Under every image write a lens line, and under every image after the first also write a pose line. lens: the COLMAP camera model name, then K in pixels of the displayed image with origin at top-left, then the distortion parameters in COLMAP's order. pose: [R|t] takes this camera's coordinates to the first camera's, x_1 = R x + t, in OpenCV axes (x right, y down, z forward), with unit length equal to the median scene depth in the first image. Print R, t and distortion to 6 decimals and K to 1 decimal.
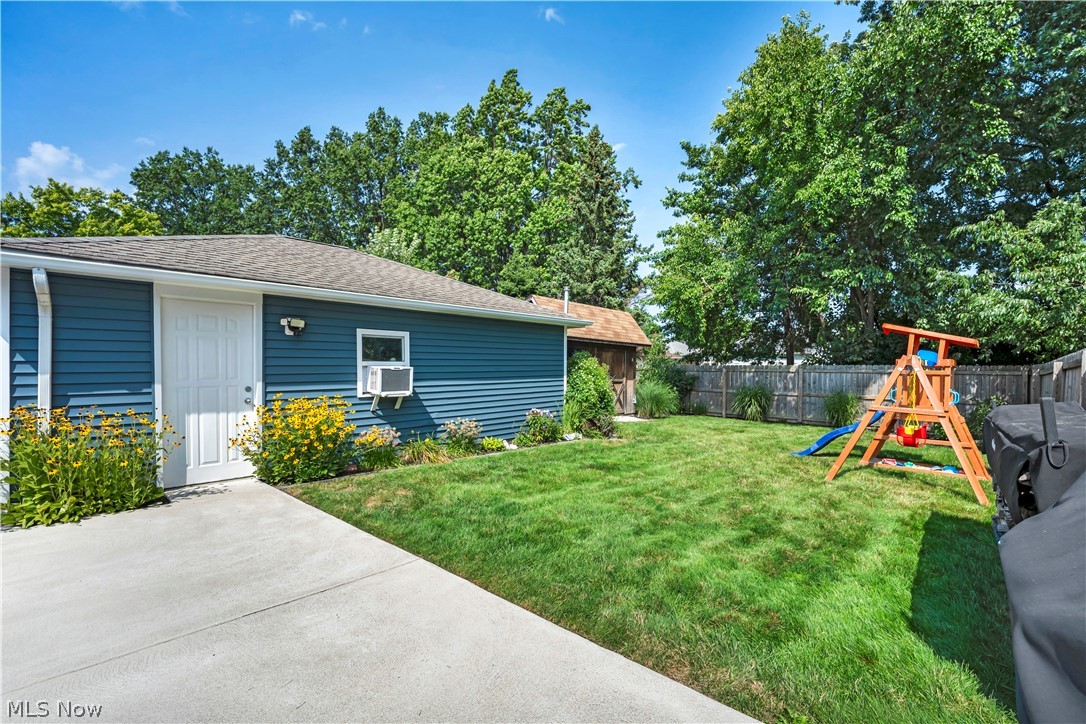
lens RADIAL K [[497.5, 0, 545.6], [0, 497.5, 365.1], [0, 0, 1]] dist [-0.004636, -0.000729]
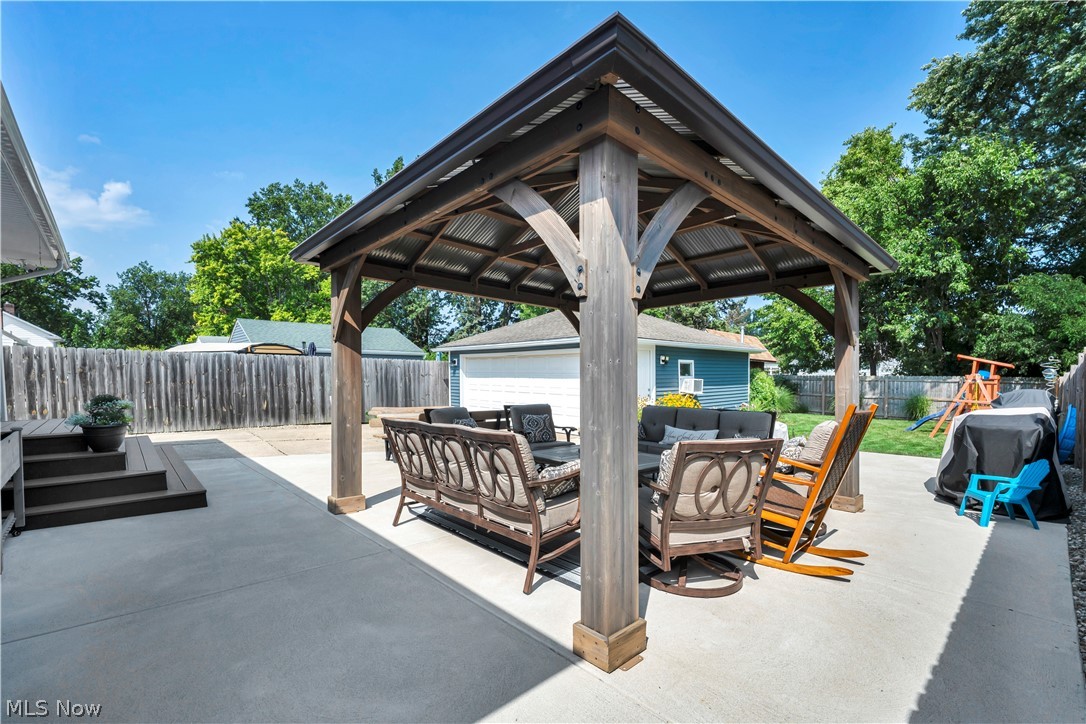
lens RADIAL K [[497.5, 0, 545.6], [0, 497.5, 365.1], [0, 0, 1]] dist [-0.004636, -0.000729]
pose [[0.997296, 0.000819, -0.073491, -0.667793], [-0.001626, 0.999939, -0.010922, -0.025198], [0.073477, 0.011012, 0.997236, -0.887261]]
